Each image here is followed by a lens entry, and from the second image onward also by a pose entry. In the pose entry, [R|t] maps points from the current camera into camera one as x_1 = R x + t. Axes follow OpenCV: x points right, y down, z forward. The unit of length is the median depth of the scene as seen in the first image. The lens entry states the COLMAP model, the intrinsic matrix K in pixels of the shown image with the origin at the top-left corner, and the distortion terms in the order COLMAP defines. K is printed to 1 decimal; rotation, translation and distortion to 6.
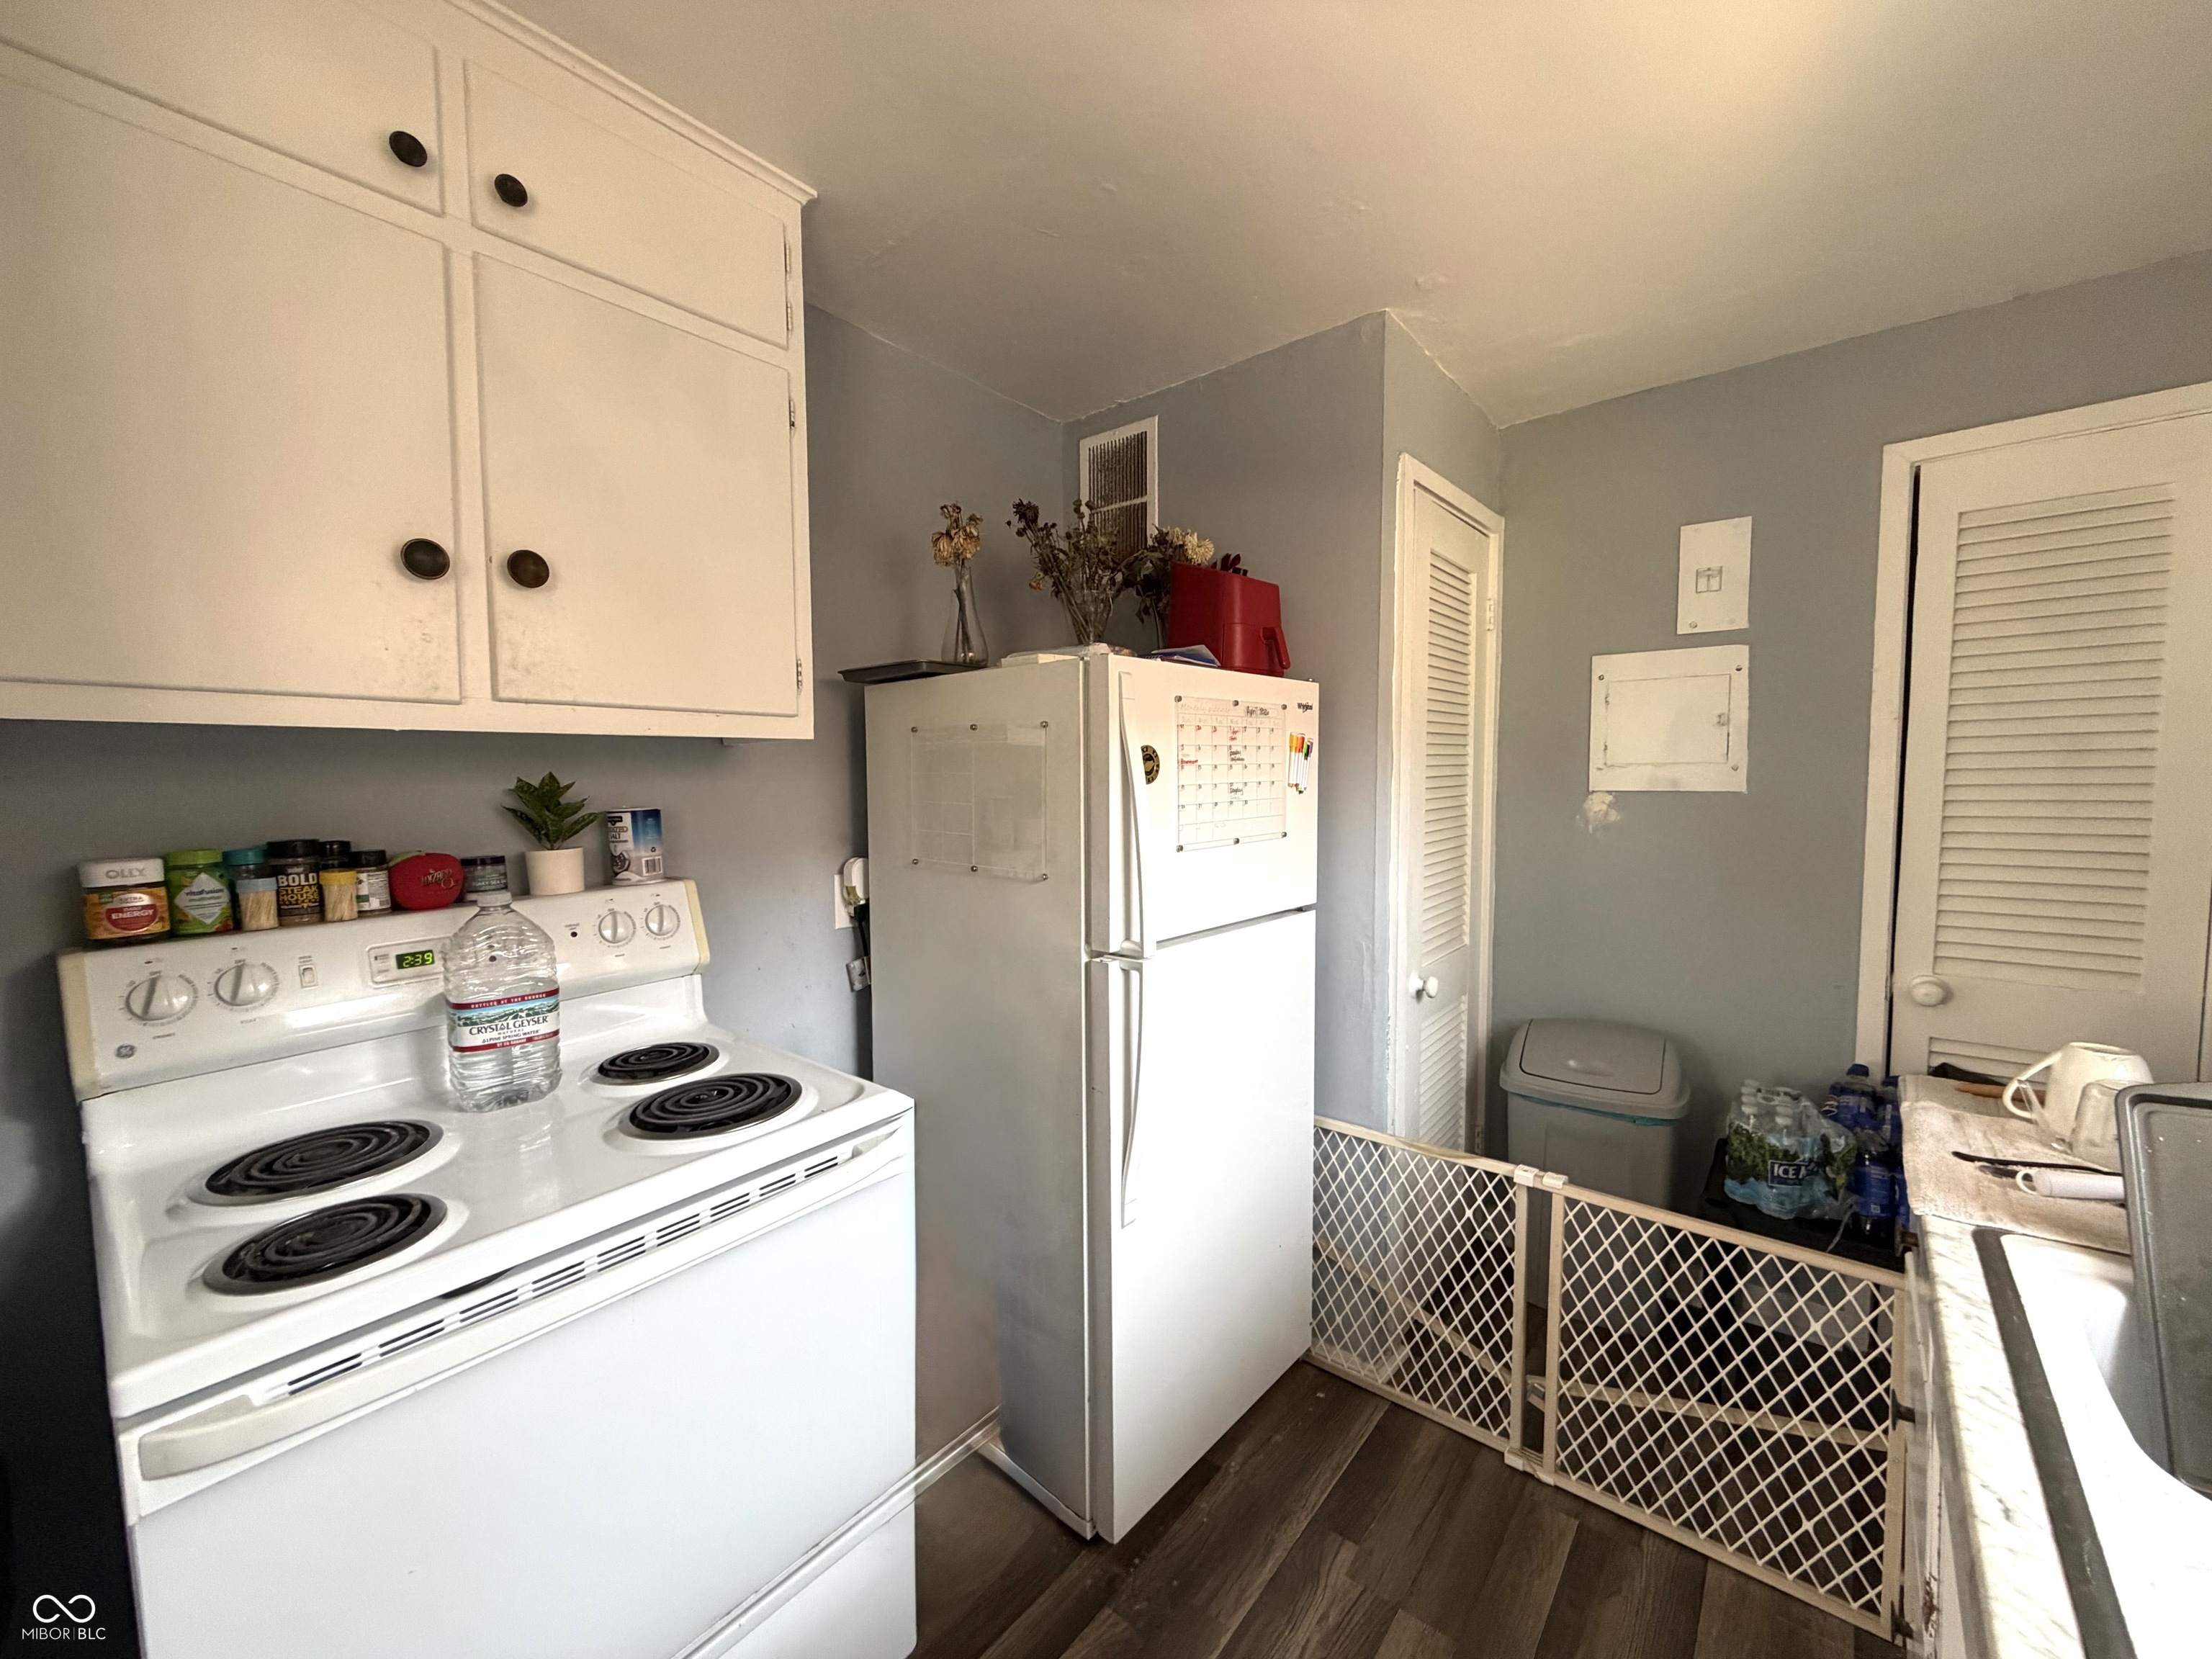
lens RADIAL K [[883.9, 0, 1103.2], [0, 883.9, 828.8], [0, 0, 1]] dist [0.000265, -0.000291]
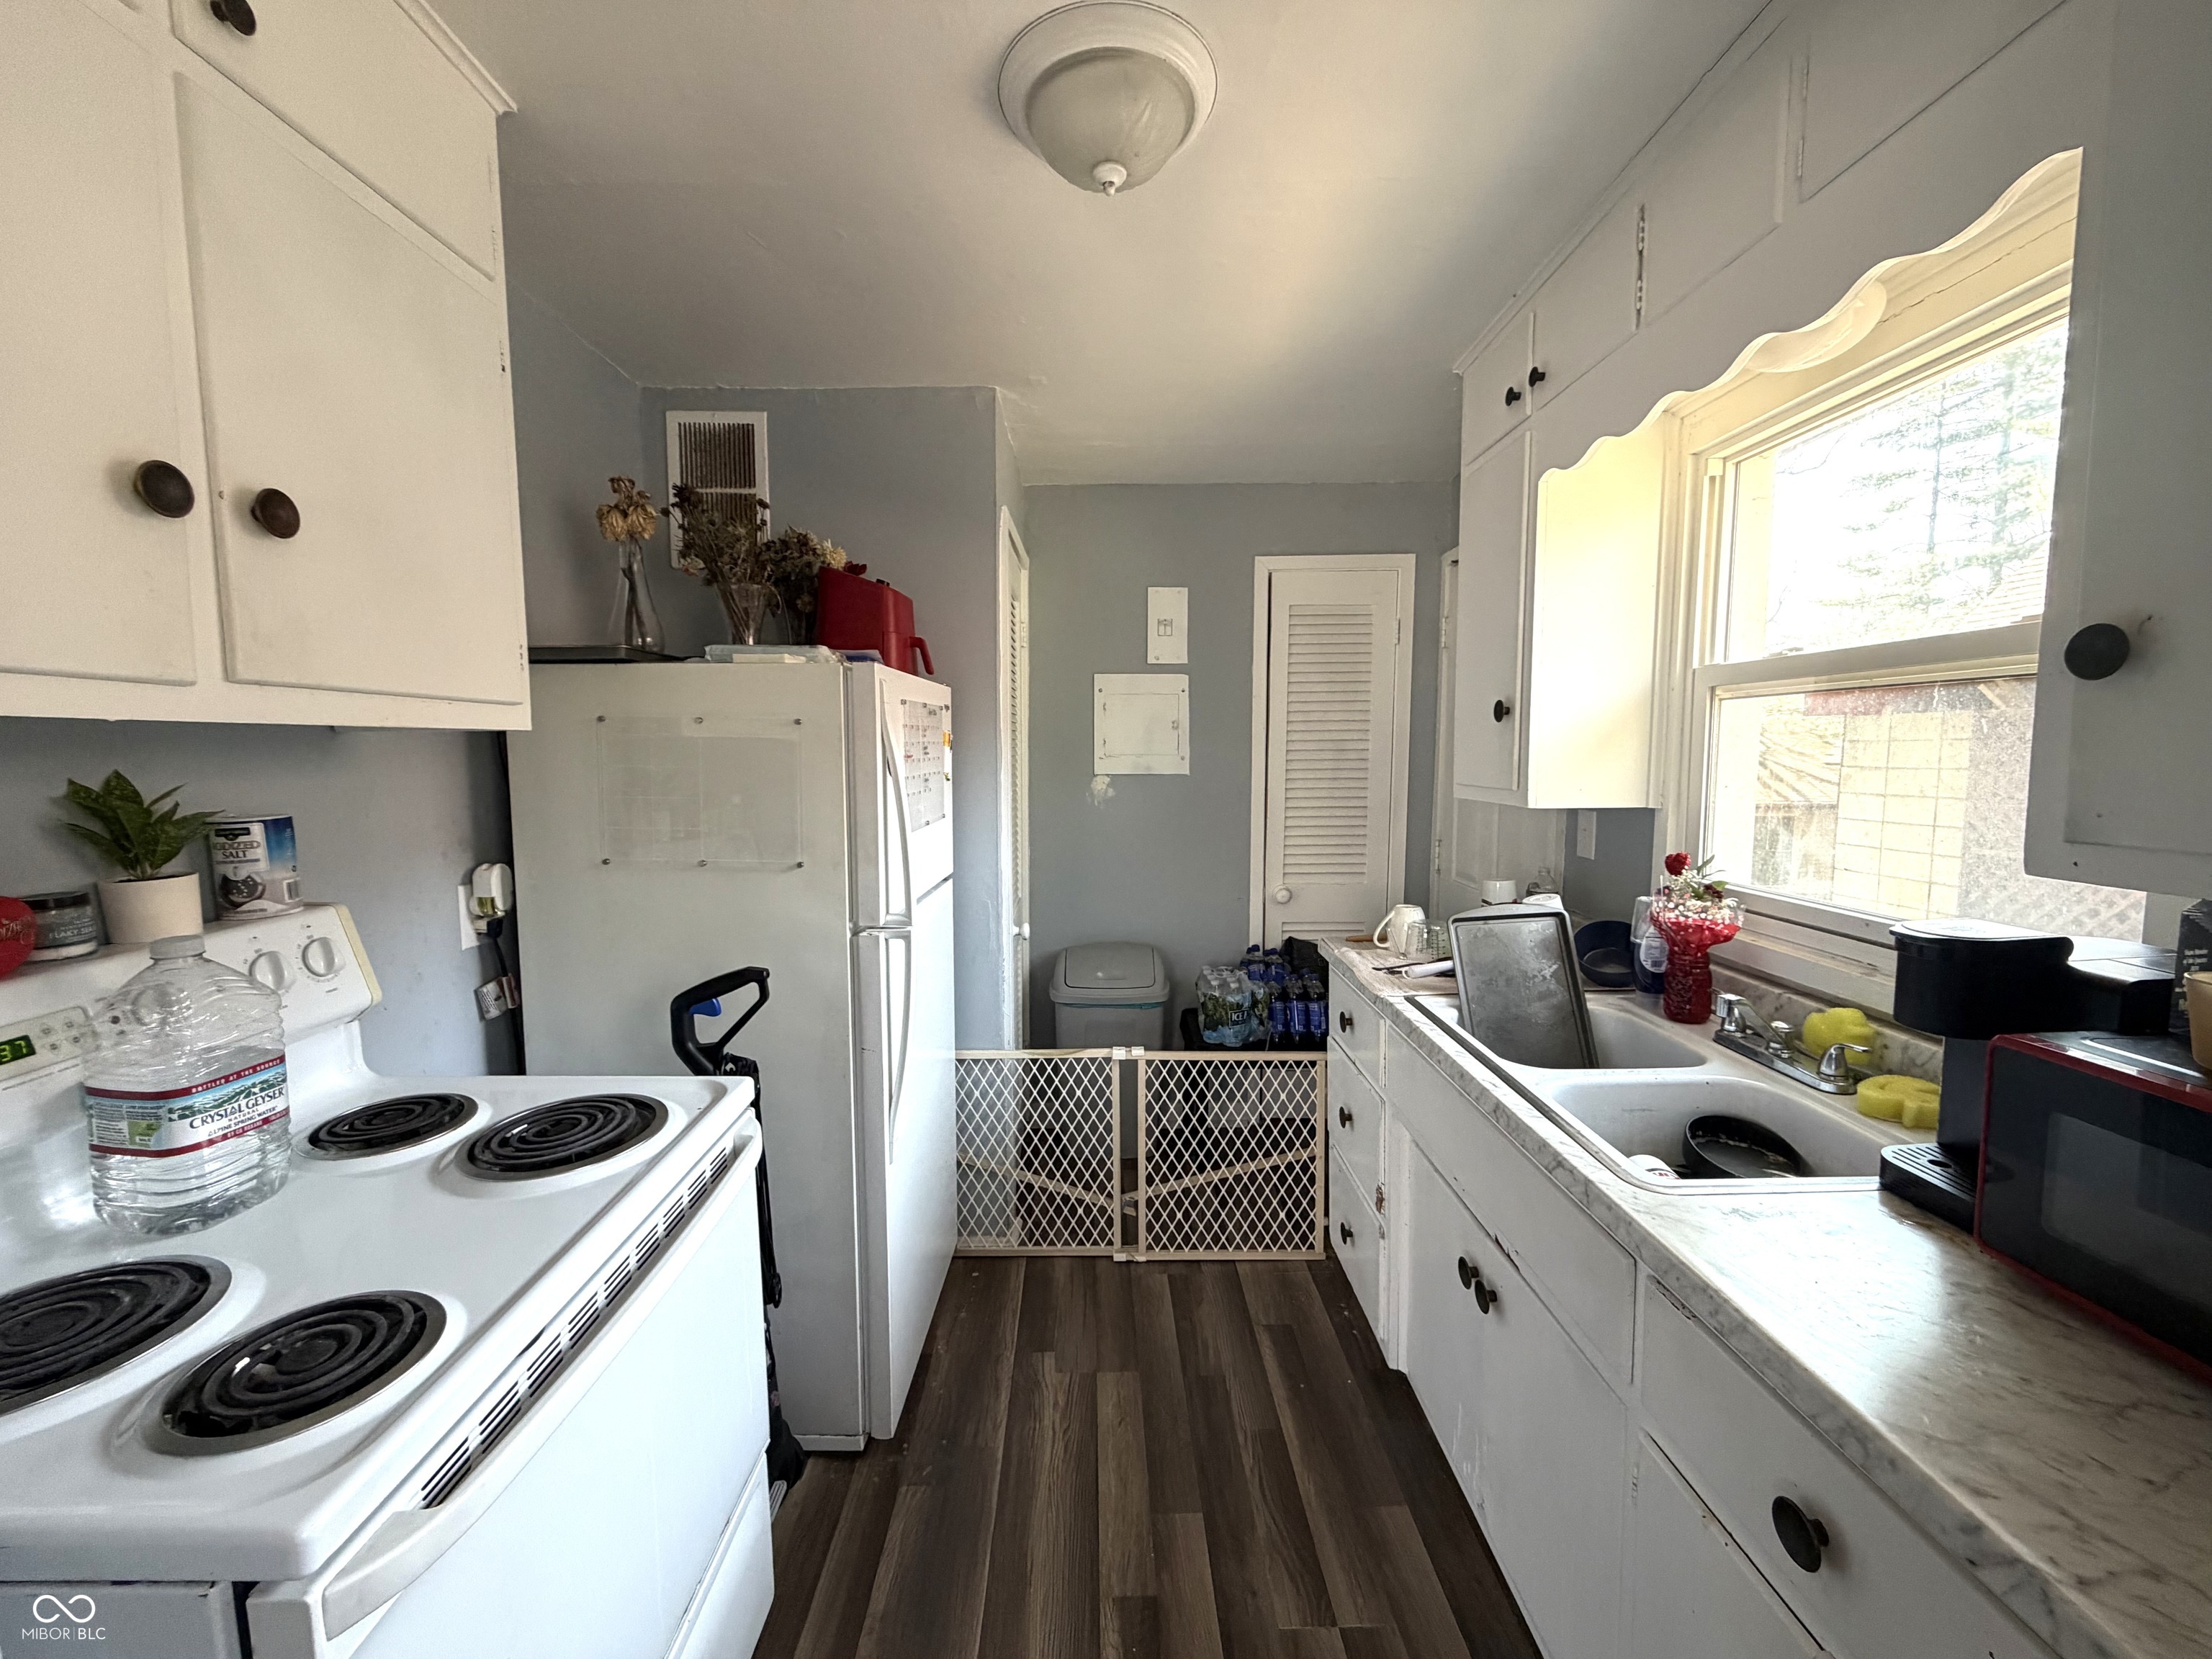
lens RADIAL K [[883.9, 0, 1102.6], [0, 883.9, 826.7], [0, 0, 1]] dist [0.000265, -0.000291]
pose [[0.761997, -0.049318, 0.645700, -0.418110], [0.033773, 0.998765, 0.036429, -0.015787], [-0.646699, -0.005951, 0.762722, -0.043525]]
